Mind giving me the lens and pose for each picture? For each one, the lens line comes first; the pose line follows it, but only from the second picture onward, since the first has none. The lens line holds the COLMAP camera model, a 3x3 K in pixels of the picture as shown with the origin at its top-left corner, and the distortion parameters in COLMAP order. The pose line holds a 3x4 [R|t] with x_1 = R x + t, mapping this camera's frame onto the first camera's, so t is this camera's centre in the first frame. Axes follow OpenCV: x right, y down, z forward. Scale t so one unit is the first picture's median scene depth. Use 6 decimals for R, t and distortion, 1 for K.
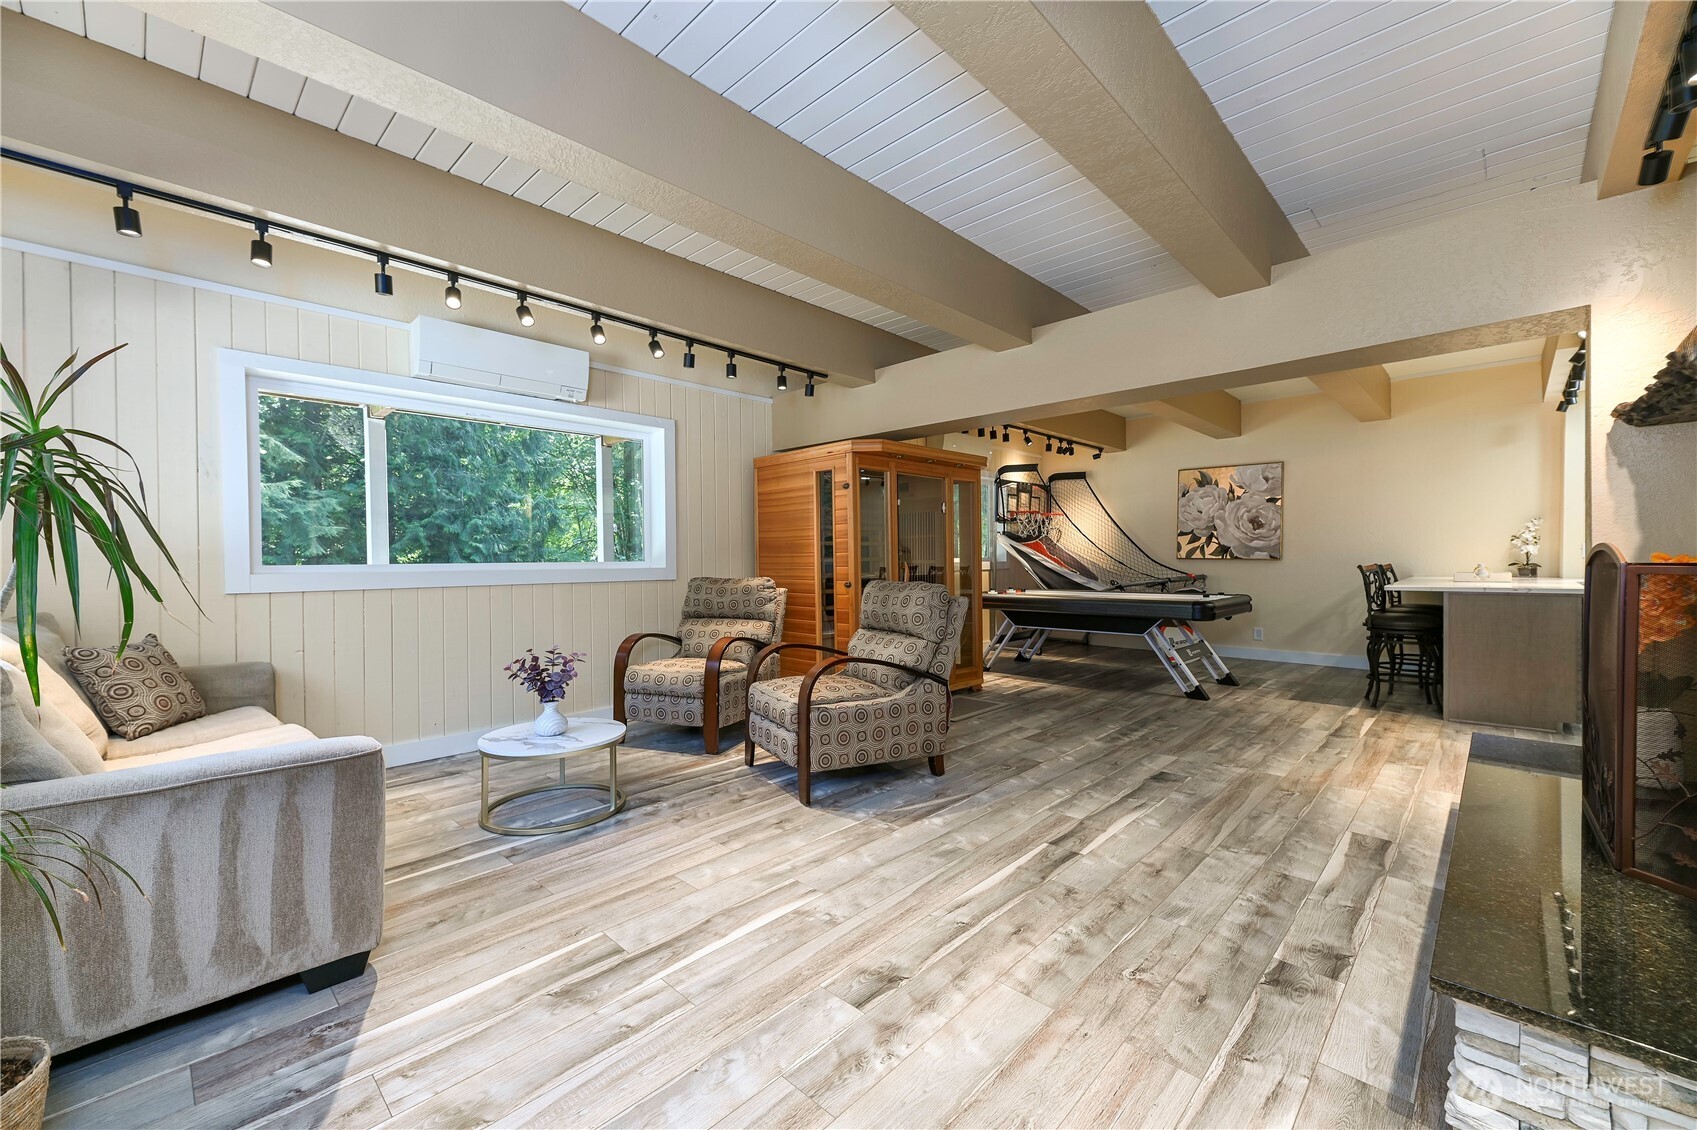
lens RADIAL K [[683.9, 0, 848.5], [0, 683.9, 565.0], [0, 0, 1]] dist [0.013250, -0.005012]
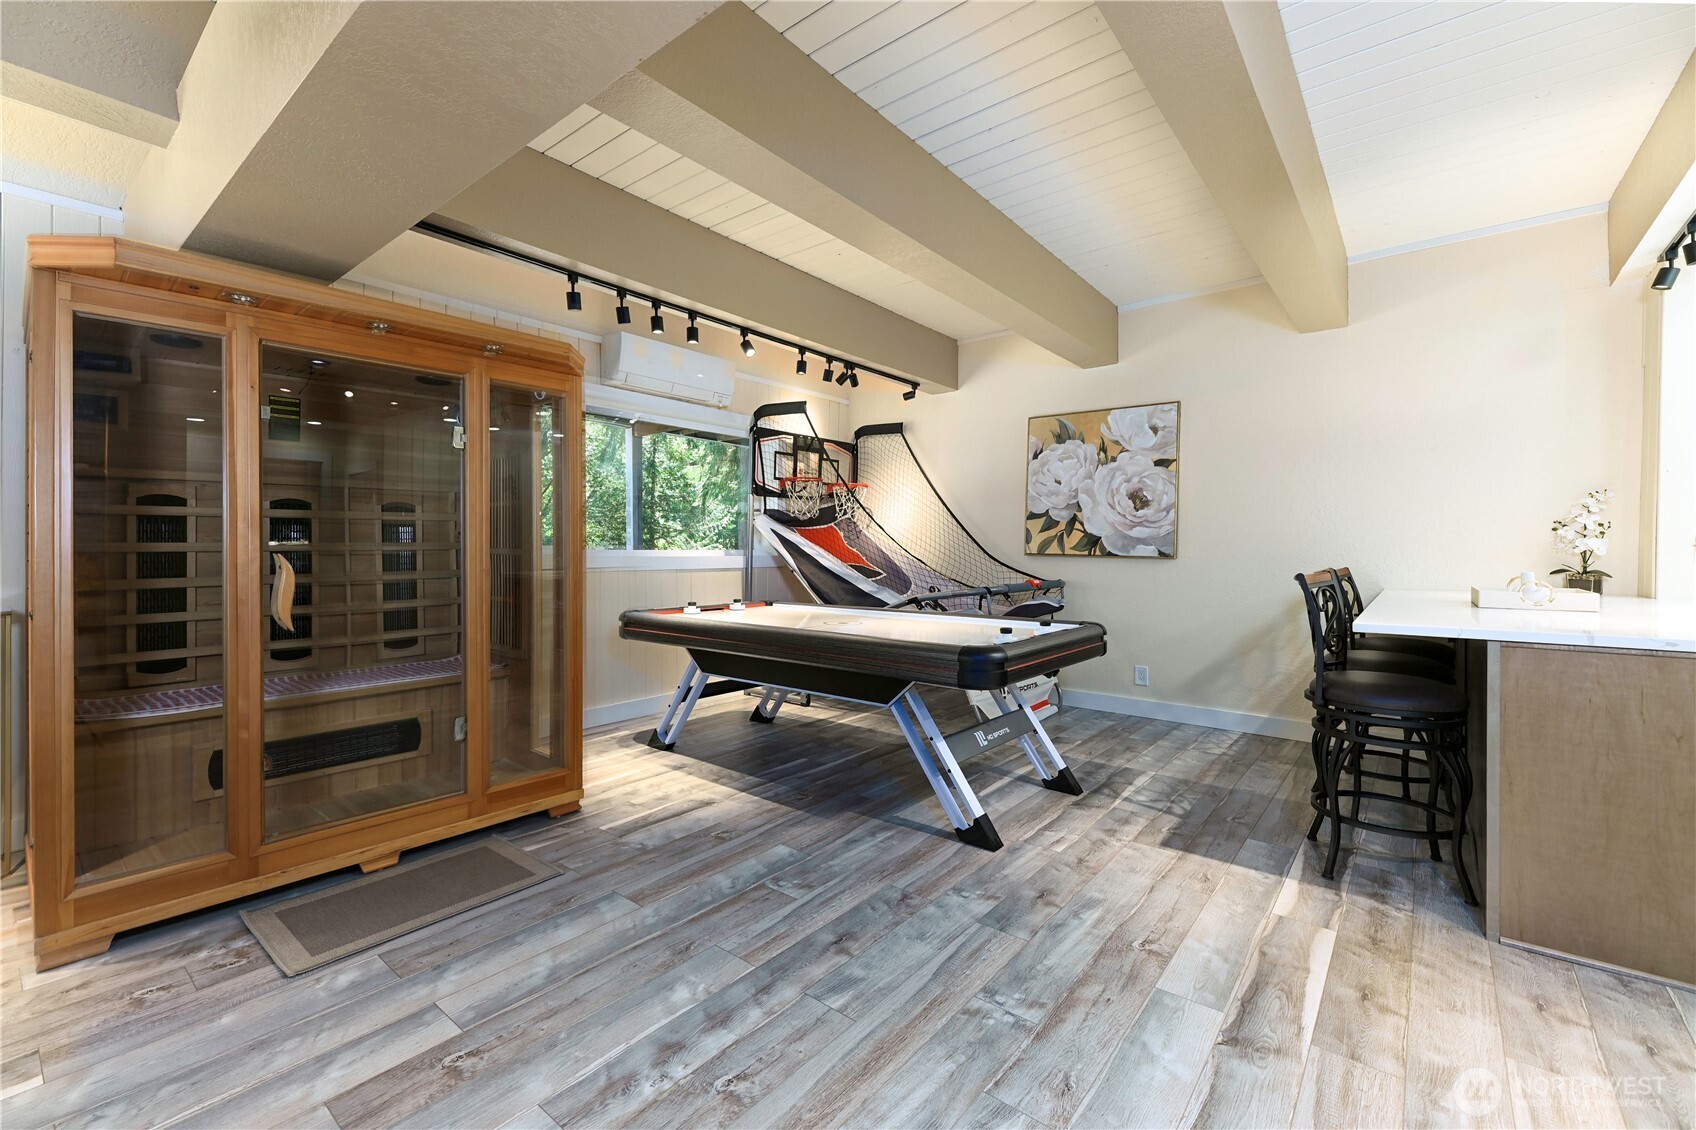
lens RADIAL K [[689.0, 0, 842.0], [0, 689.0, 553.8], [0, 0, 1]] dist [0.015767, -0.003929]
pose [[0.997931, 0.010668, 0.063400, 0.577600], [-0.010361, 0.999933, -0.005172, -0.010669], [-0.063451, 0.004505, 0.997975, 0.788445]]
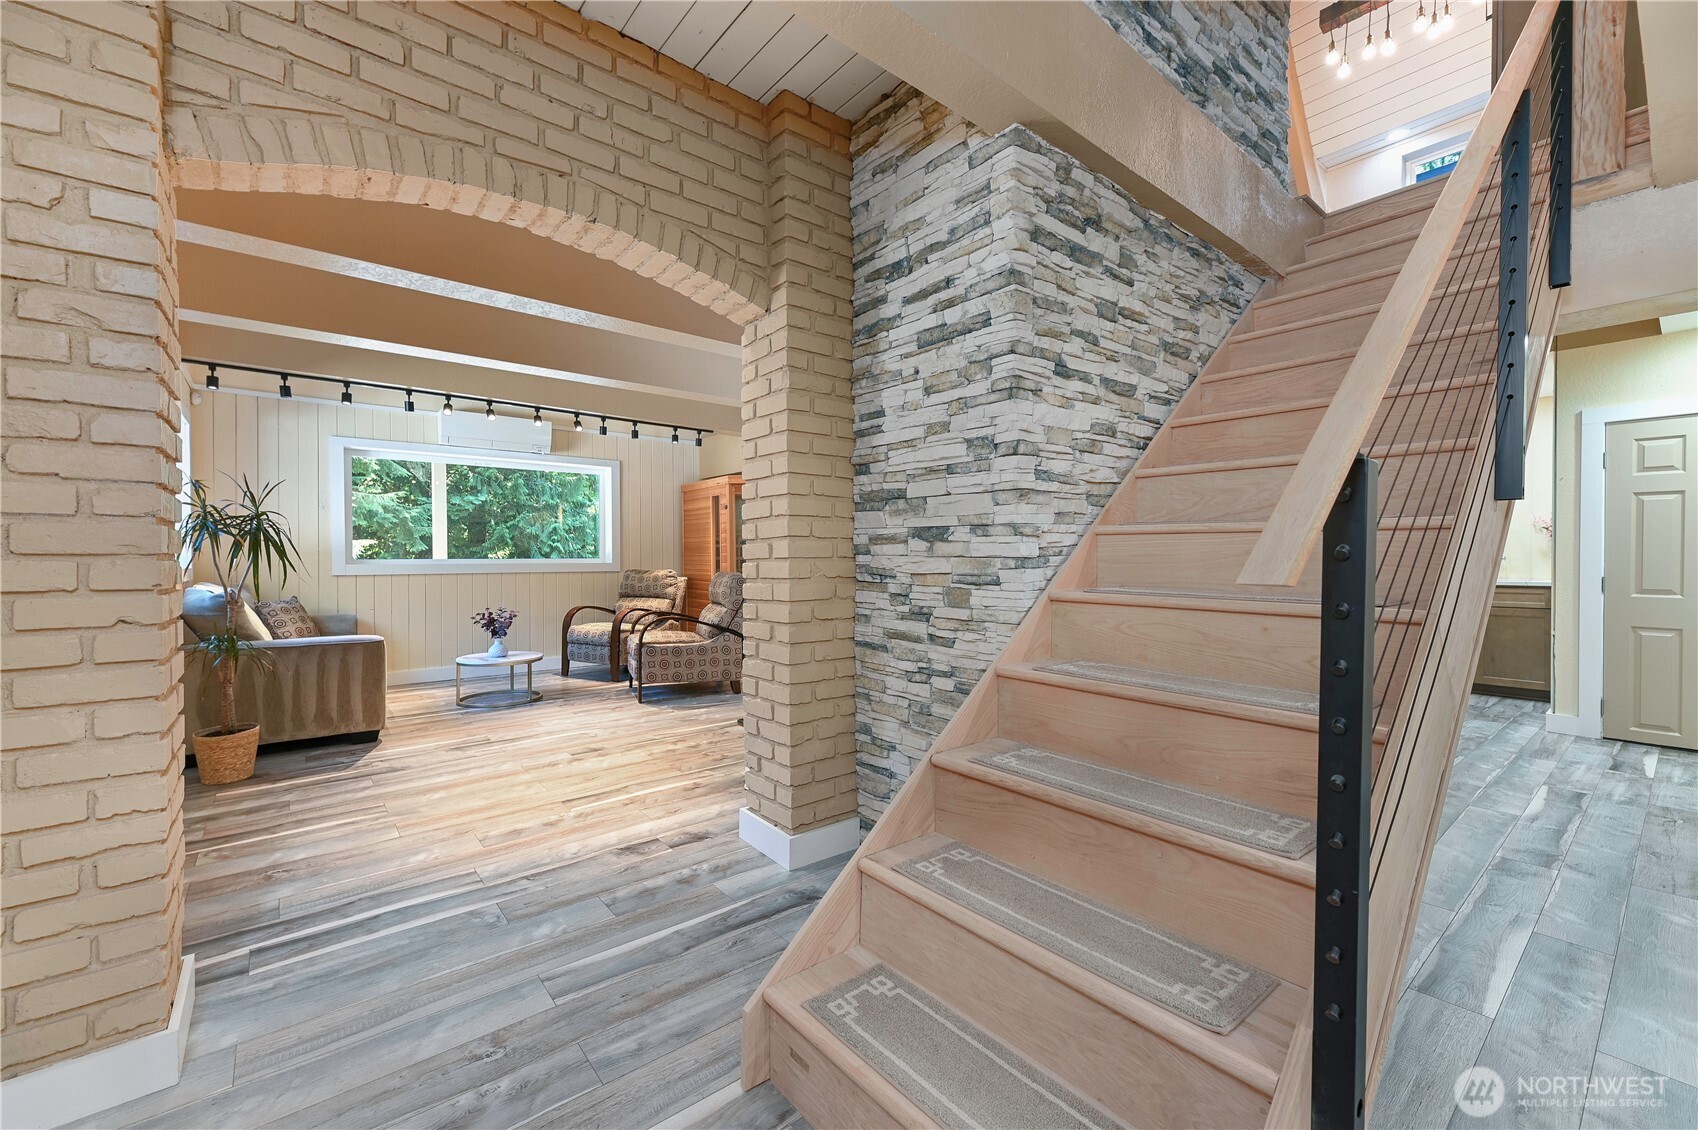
lens RADIAL K [[695.1, 0, 856.0], [0, 695.1, 562.2], [0, 0, 1]] dist [0.001536, 0.000043]
pose [[0.993219, 0.005697, -0.116119, 0.593427], [-0.006027, 0.999979, -0.002489, 0.003961], [0.116103, 0.003172, 0.993232, -0.575002]]
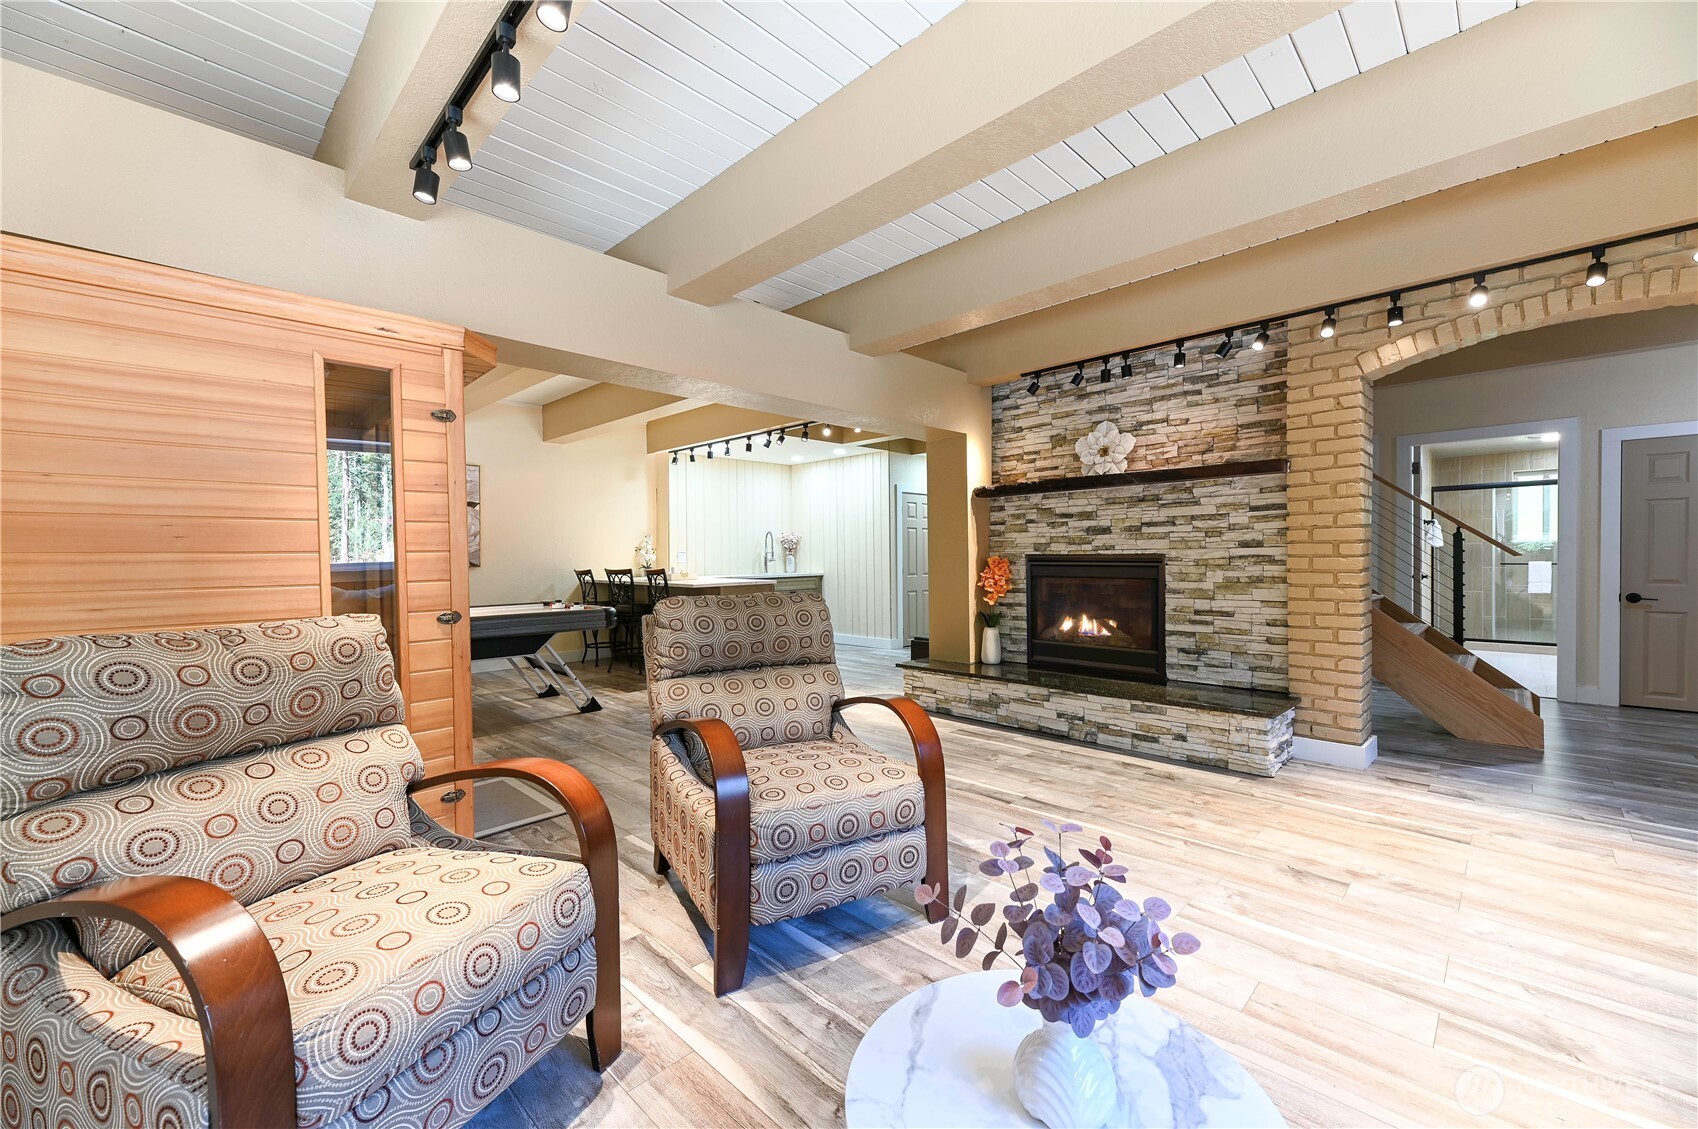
lens RADIAL K [[689.8, 0, 843.0], [0, 689.8, 553.3], [0, 0, 1]] dist [0.015767, -0.003929]
pose [[0.008201, 0.011825, 0.999896, -0.674396], [0.023777, 0.999645, -0.012017, -0.006007], [-0.999684, 0.023873, 0.007917, 0.968187]]
